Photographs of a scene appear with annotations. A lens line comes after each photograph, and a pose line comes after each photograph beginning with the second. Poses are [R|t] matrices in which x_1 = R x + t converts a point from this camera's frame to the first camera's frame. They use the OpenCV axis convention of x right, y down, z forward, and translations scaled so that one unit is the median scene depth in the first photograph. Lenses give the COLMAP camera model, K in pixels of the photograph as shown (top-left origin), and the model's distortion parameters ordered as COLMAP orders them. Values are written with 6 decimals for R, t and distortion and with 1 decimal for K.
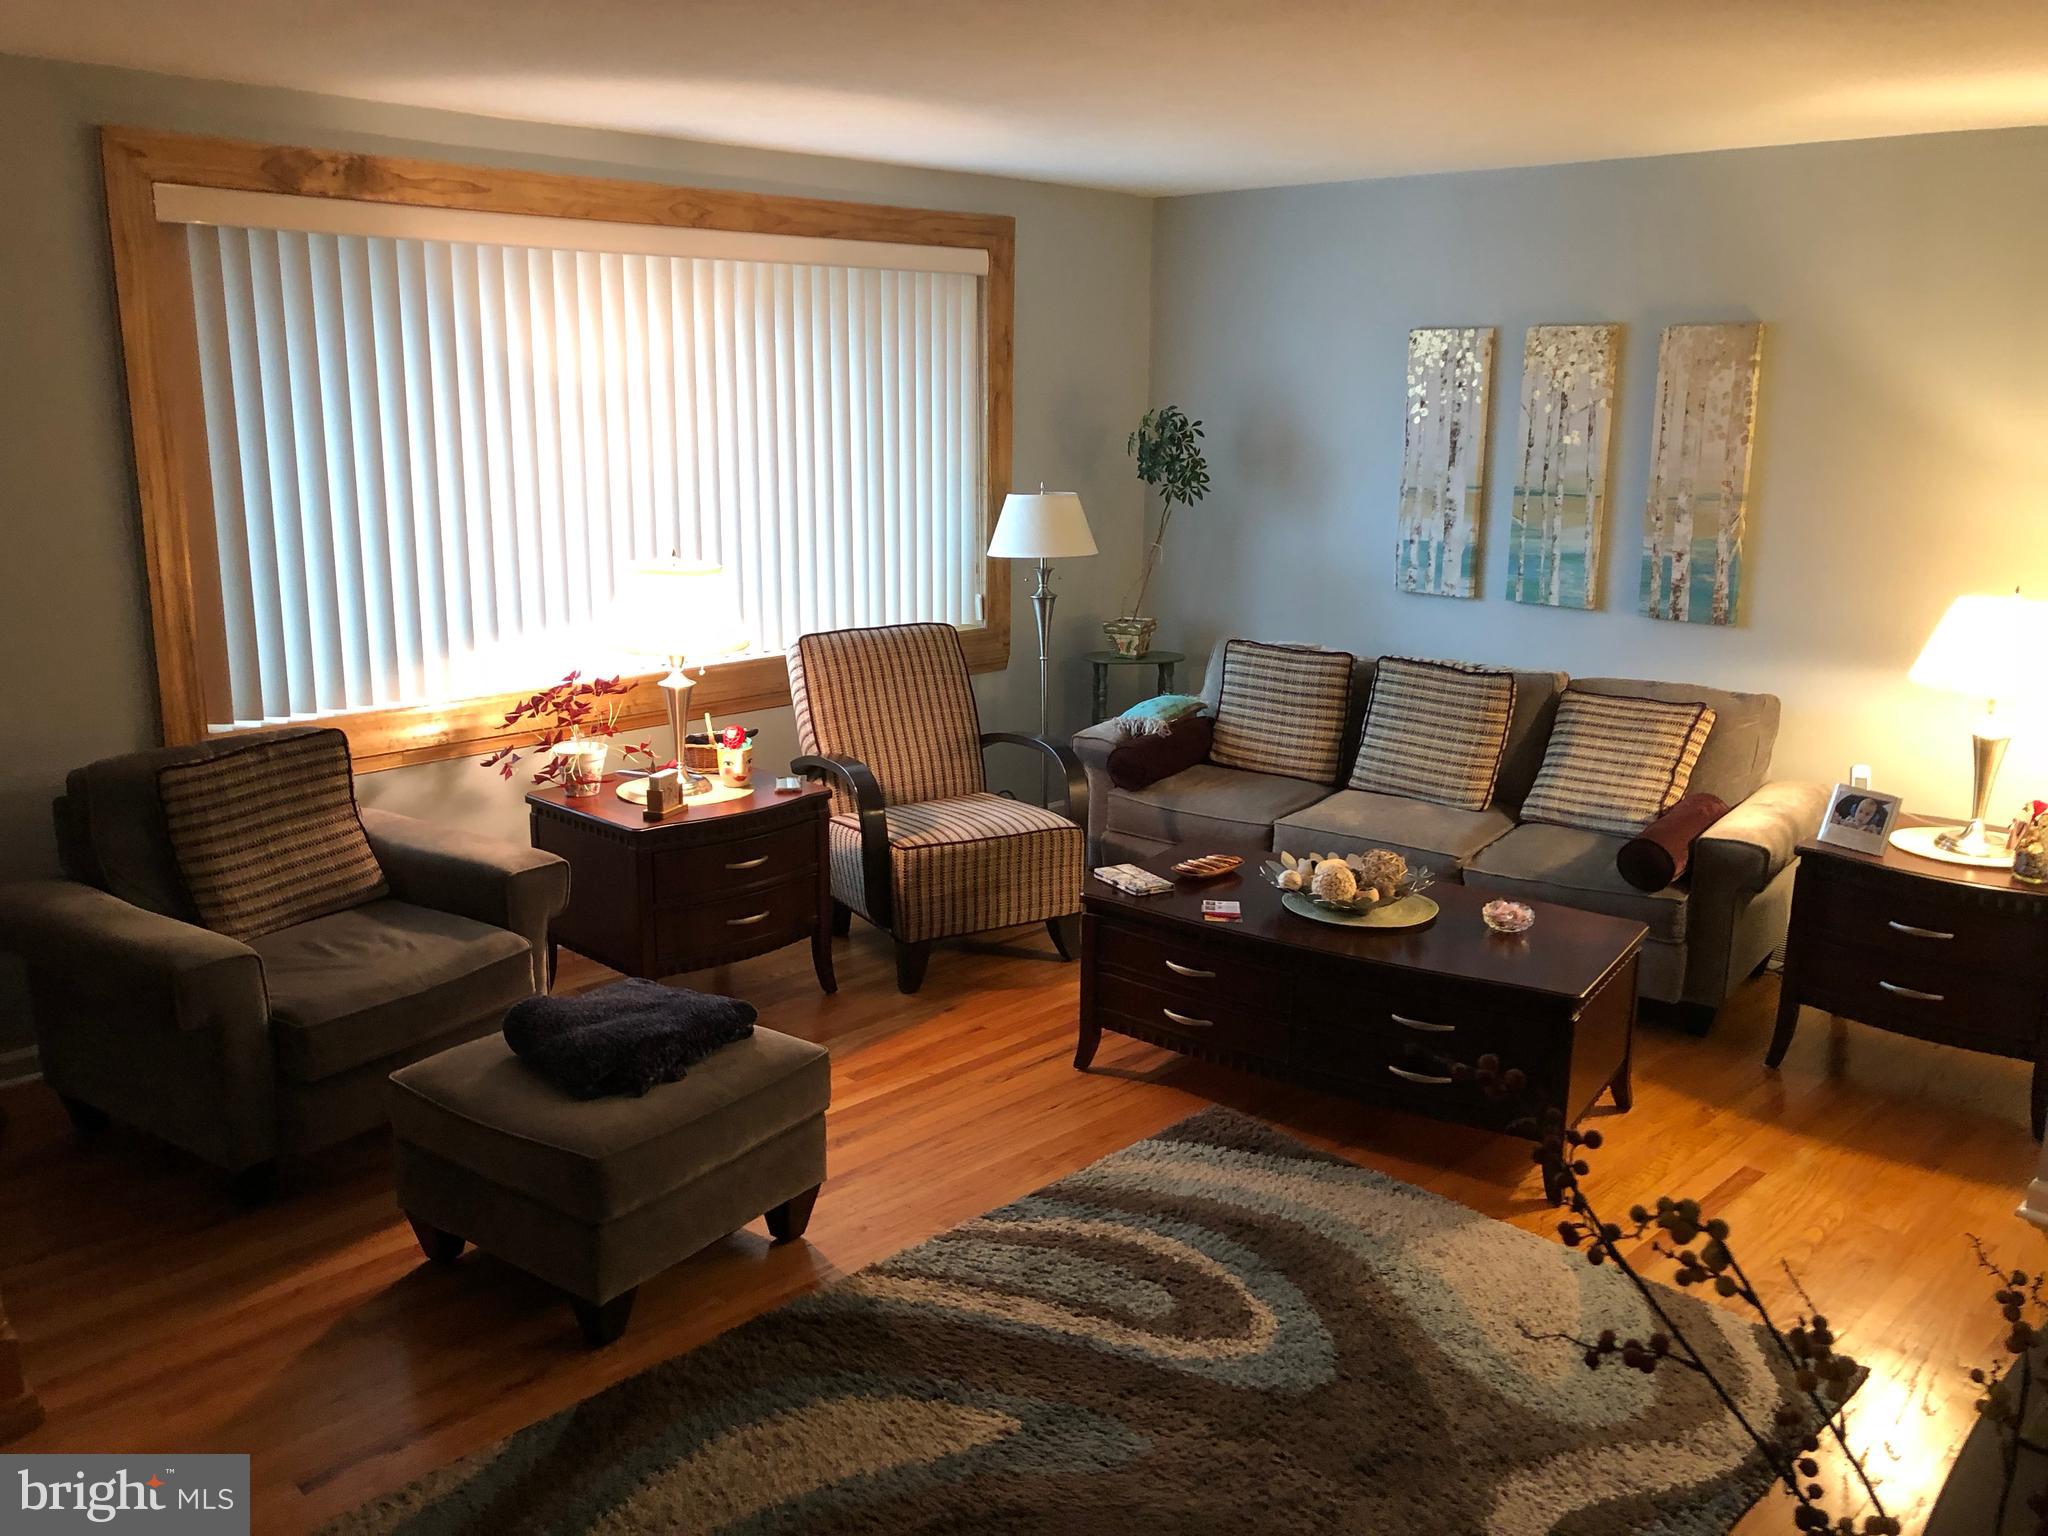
lens RADIAL K [[1696.8, 0, 1014.2], [0, 1696.8, 752.3], [0, 0, 1]] dist [0.084314, -0.089368]
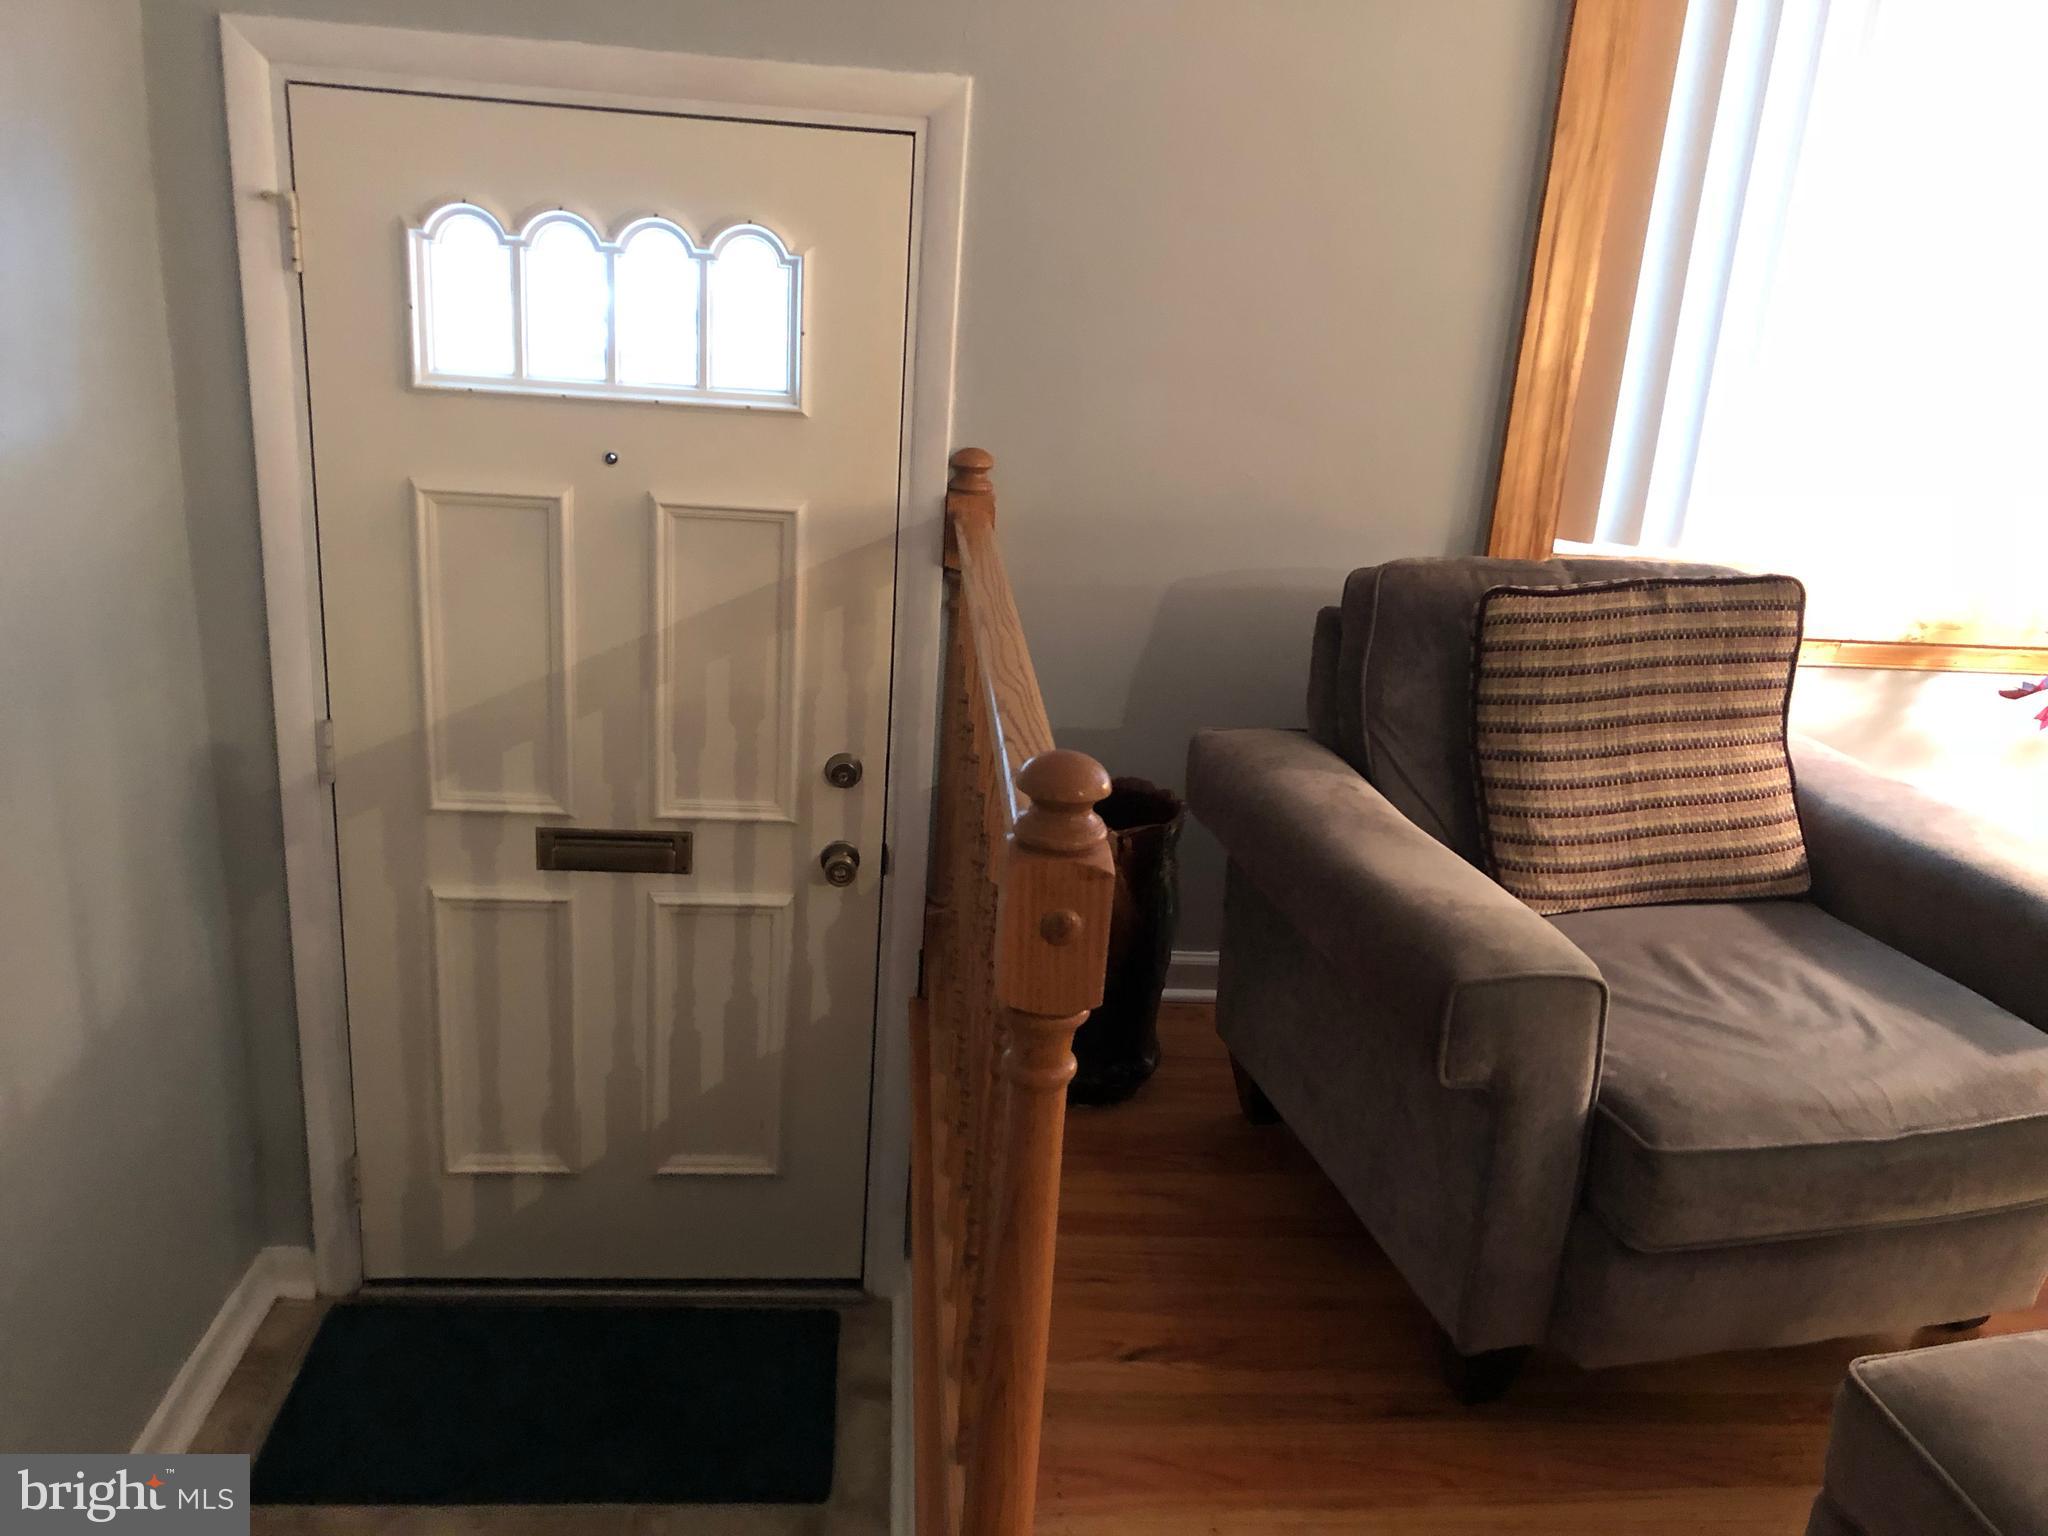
lens RADIAL K [[1696.8, 0, 1014.2], [0, 1696.8, 752.3], [0, 0, 1]] dist [0.084314, -0.089368]
pose [[0.760324, 0.236001, -0.605154, -0.200370], [-0.197571, 0.971542, 0.130656, 0.014928], [0.618768, 0.020220, 0.785314, 0.351722]]
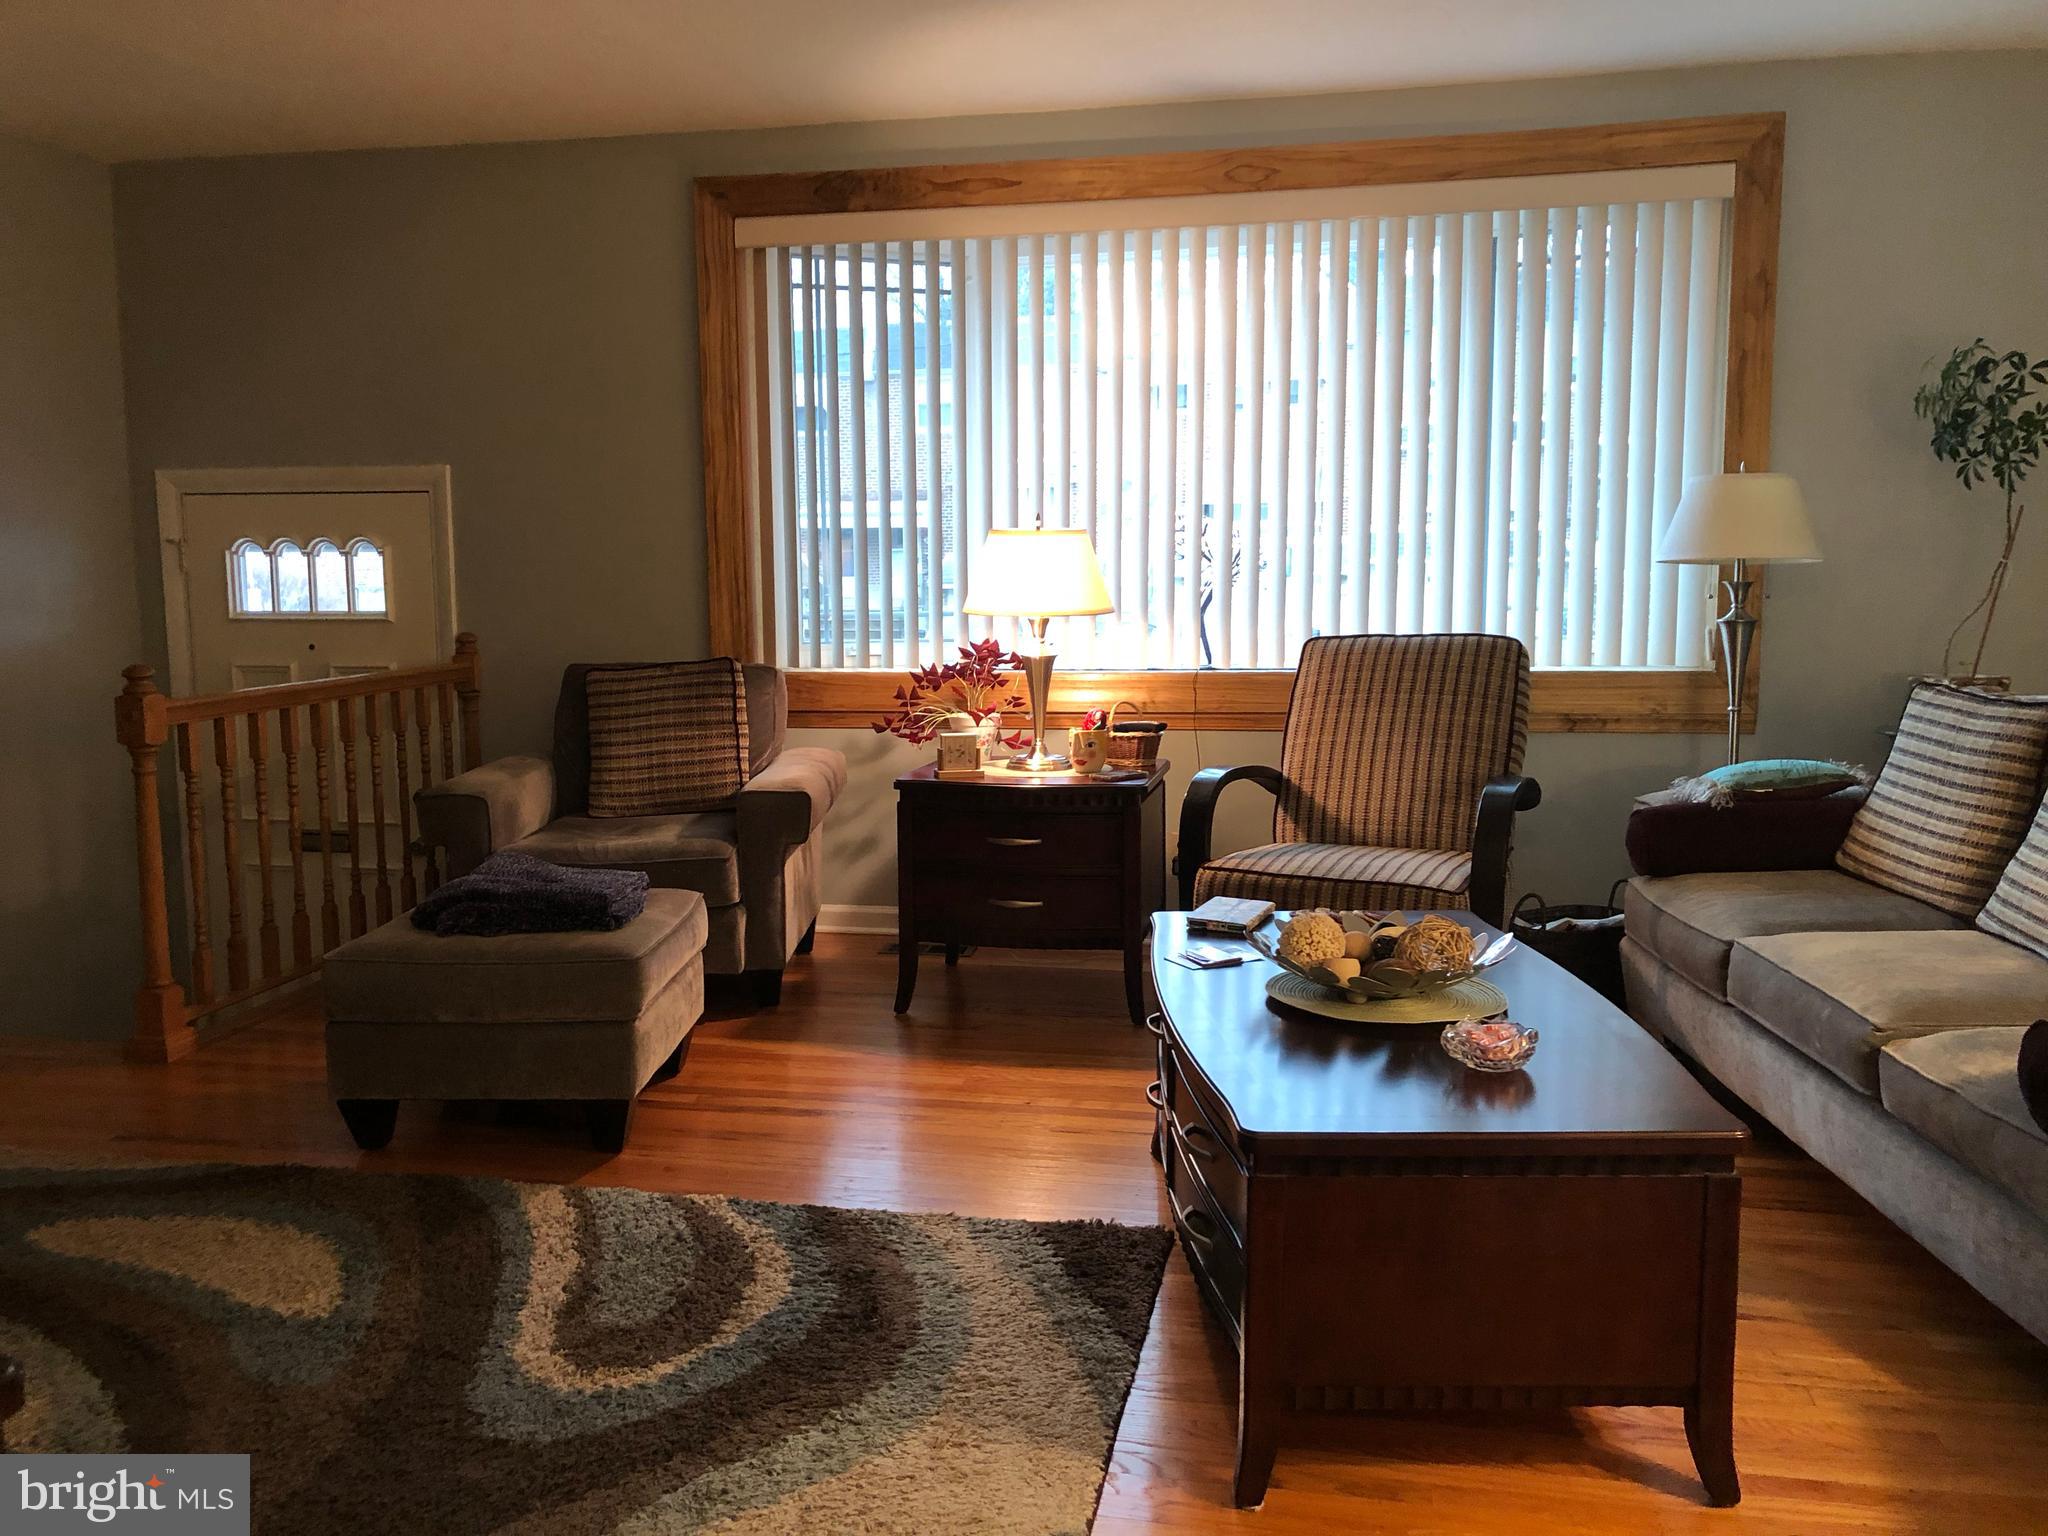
lens RADIAL K [[1696.8, 0, 1014.2], [0, 1696.8, 752.3], [0, 0, 1]] dist [0.084314, -0.089368]
pose [[0.554253, 0.080654, -0.828431, 0.553007], [-0.166892, 0.985851, -0.015677, 0.029147], [0.815445, 0.146948, 0.559871, 0.439957]]
